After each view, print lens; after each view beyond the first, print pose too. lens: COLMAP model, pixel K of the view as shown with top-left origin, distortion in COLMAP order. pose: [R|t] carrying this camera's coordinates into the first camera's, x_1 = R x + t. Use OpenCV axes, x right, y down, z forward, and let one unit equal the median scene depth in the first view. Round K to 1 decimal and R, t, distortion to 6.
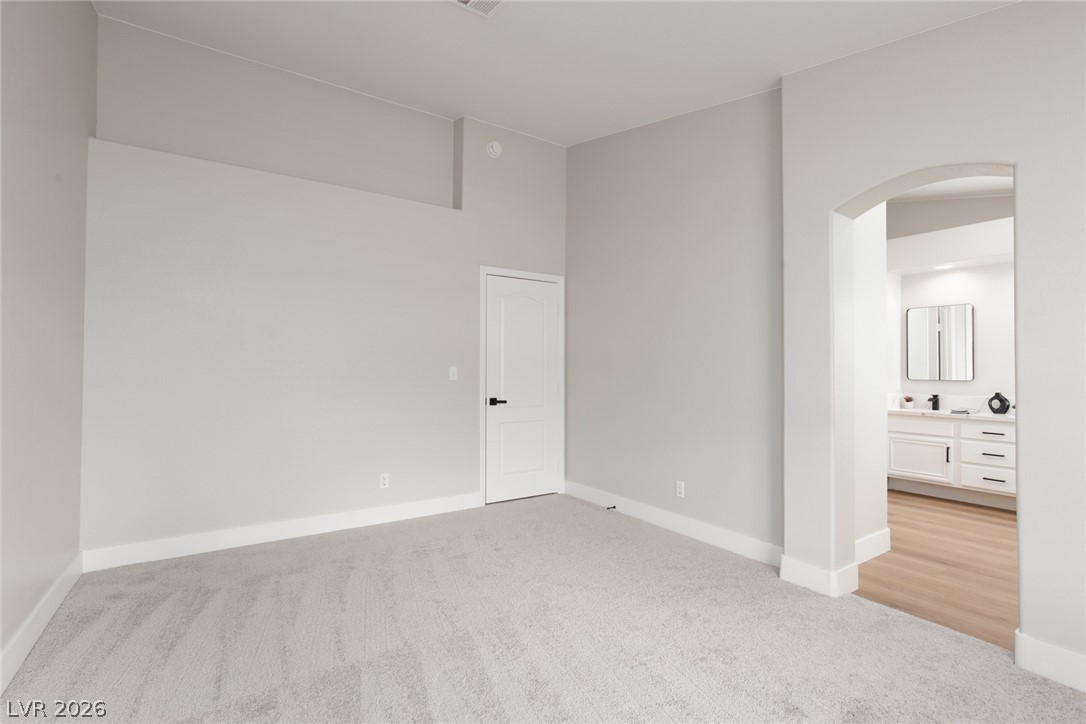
lens RADIAL K [[497.0, 0, 546.4], [0, 497.0, 363.4], [0, 0, 1]] dist [0.000458, 0.000168]
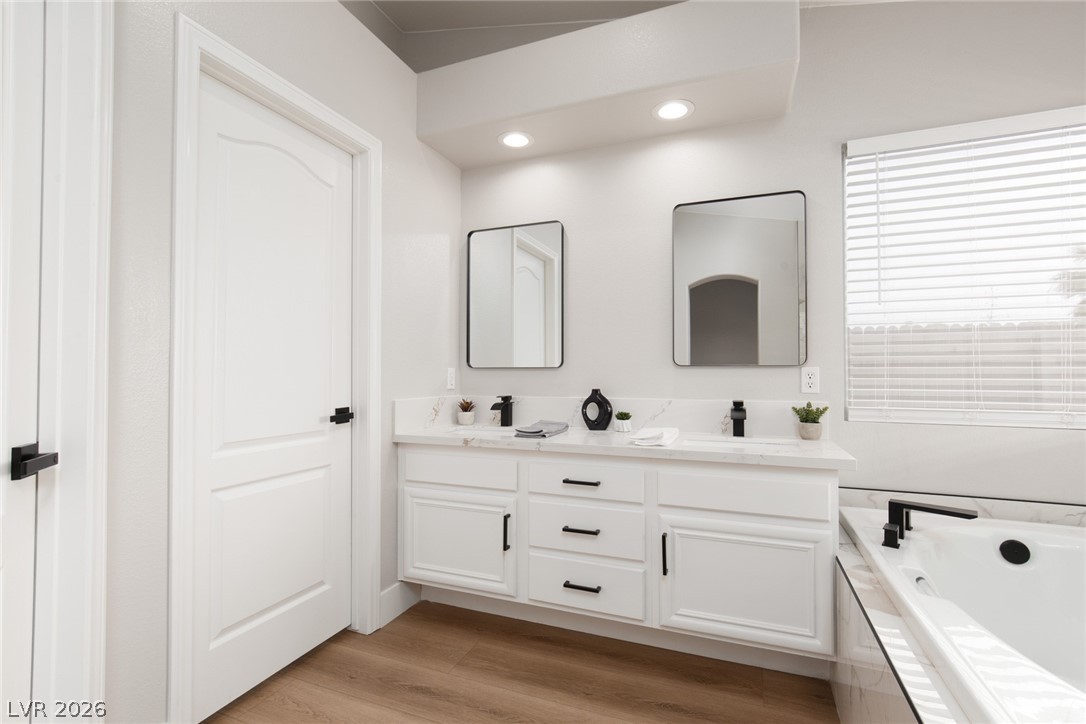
lens RADIAL K [[497.0, 0, 546.4], [0, 497.0, 363.4], [0, 0, 1]] dist [0.000458, 0.000168]
pose [[0.827935, 0.008440, 0.560760, 0.569981], [-0.004672, 0.999956, -0.008152, 0.035923], [-0.560804, 0.004129, 0.827938, 0.594758]]
